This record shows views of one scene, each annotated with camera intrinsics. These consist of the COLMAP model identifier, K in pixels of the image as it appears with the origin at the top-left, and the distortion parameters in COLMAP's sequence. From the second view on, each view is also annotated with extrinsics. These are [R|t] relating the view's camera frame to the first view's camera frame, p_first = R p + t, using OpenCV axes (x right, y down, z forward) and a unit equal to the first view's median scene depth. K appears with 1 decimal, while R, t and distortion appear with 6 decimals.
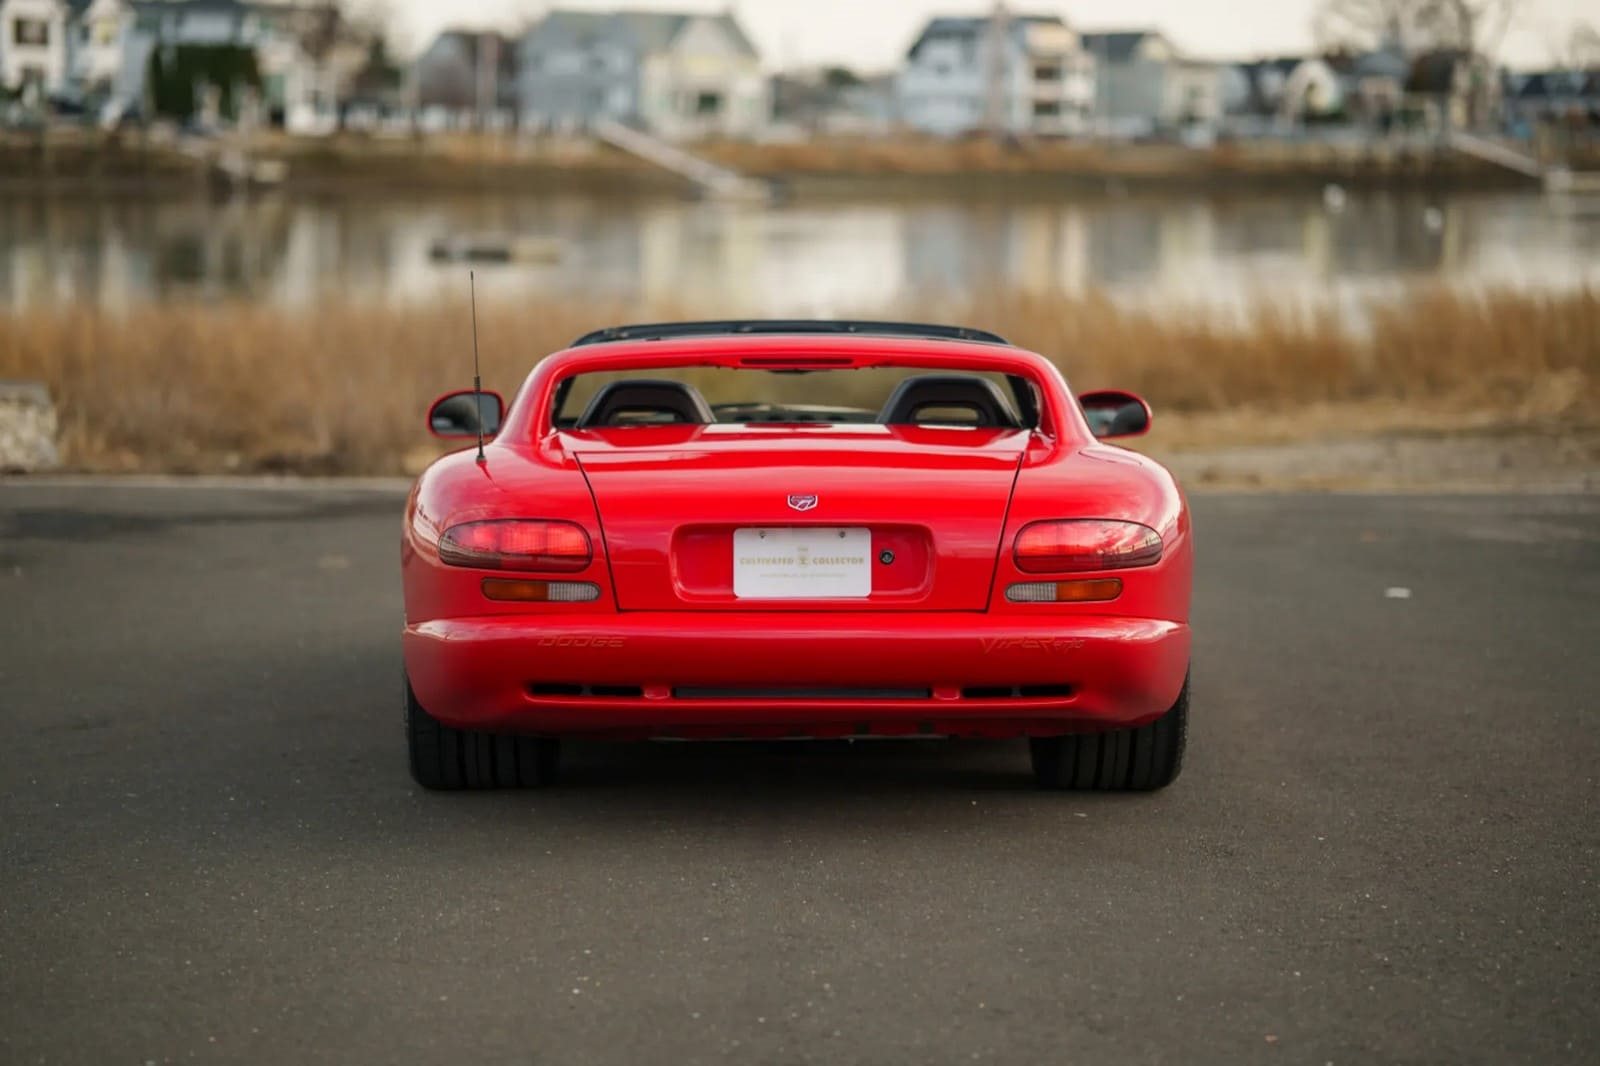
lens RADIAL K [[3983.5, 0, 805.3], [0, 3983.5, 591.1], [0, 0, 1]] dist [0.819358, 0.000000]
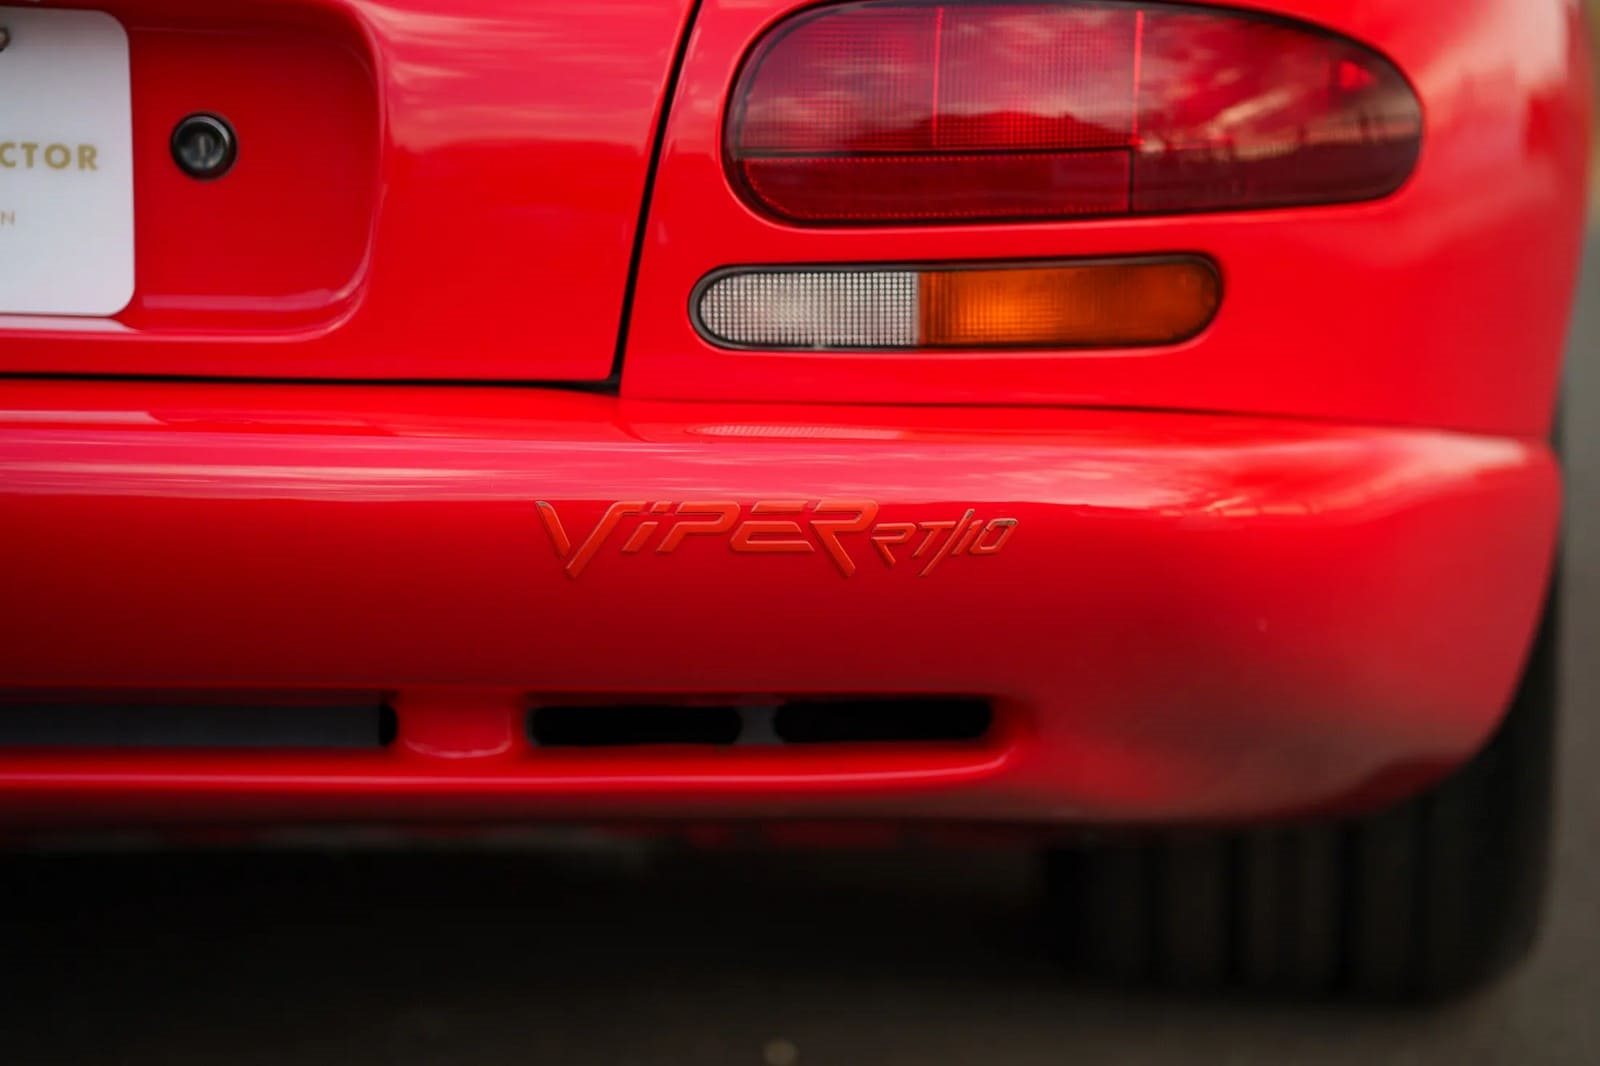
lens RADIAL K [[3983.5, 0, 797.2], [0, 3983.5, 526.5], [0, 0, 1]] dist [0.819358, 0.000000]
pose [[0.991240, 0.018508, -0.130768, 0.086459], [-0.013521, 0.999151, 0.038923, 0.003952], [0.131377, -0.036814, 0.990649, 0.767273]]
